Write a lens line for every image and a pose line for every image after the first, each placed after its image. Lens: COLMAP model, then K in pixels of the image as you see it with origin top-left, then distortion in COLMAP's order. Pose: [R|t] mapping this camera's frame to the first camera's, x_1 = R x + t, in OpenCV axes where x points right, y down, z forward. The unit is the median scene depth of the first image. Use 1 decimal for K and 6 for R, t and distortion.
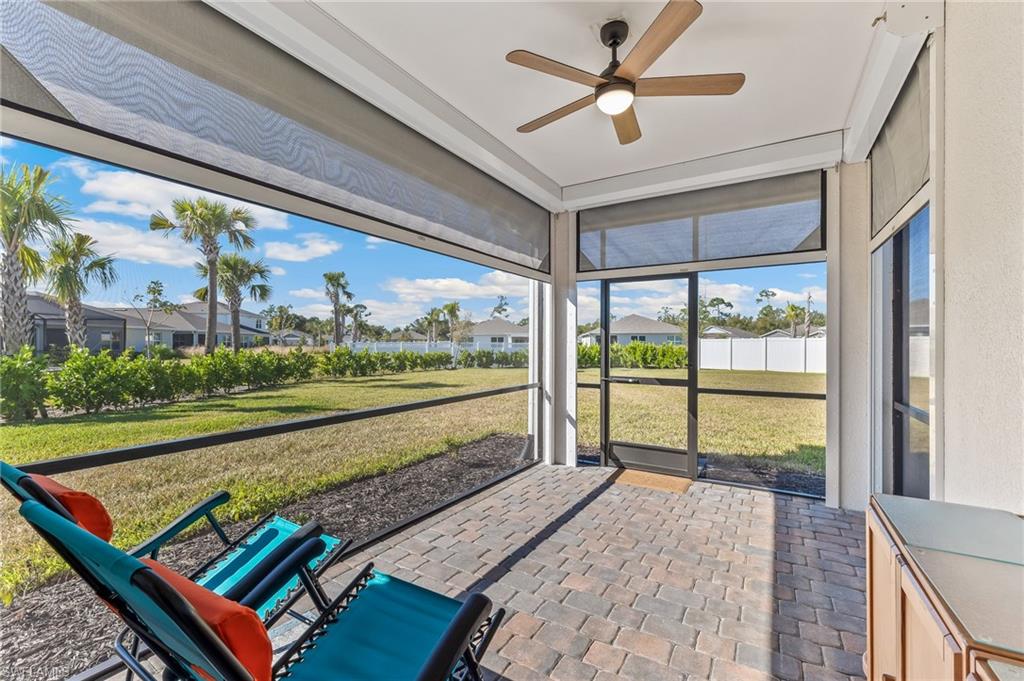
lens RADIAL K [[432.7, 0, 512.8], [0, 432.7, 342.0], [0, 0, 1]] dist [-0.004136, -0.000893]
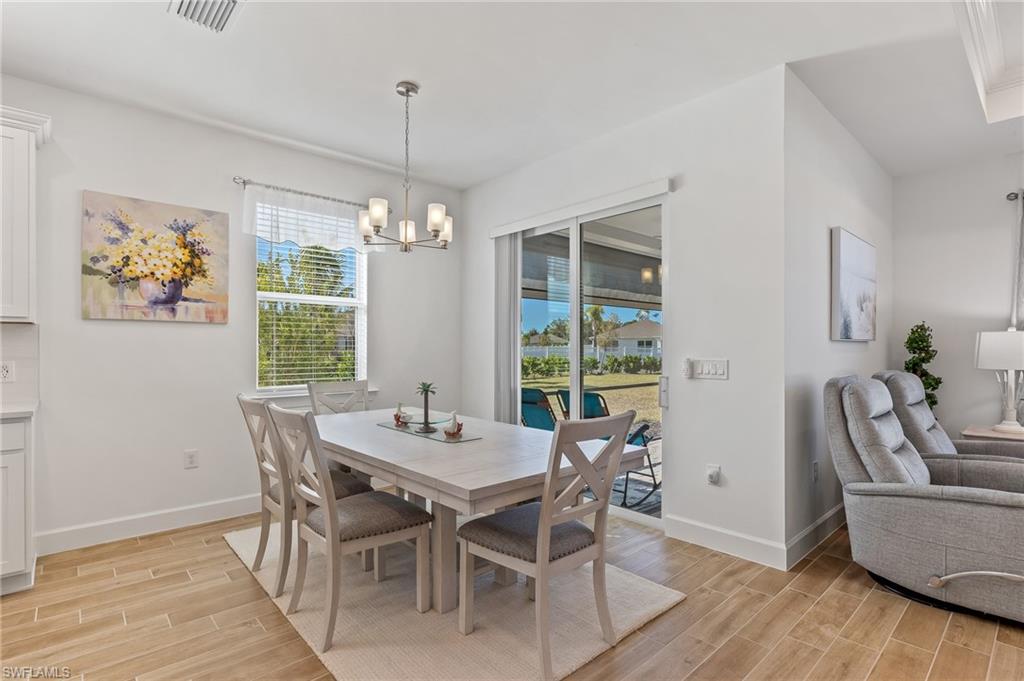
lens RADIAL K [[504.5, 0, 519.5], [0, 504.5, 343.6], [0, 0, 1]] dist [0.005093, 0.000155]
pose [[0.961585, -0.003097, -0.274488, 0.003742], [0.002452, 0.999993, -0.002692, -0.005160], [0.274495, 0.001916, 0.961587, -0.158329]]
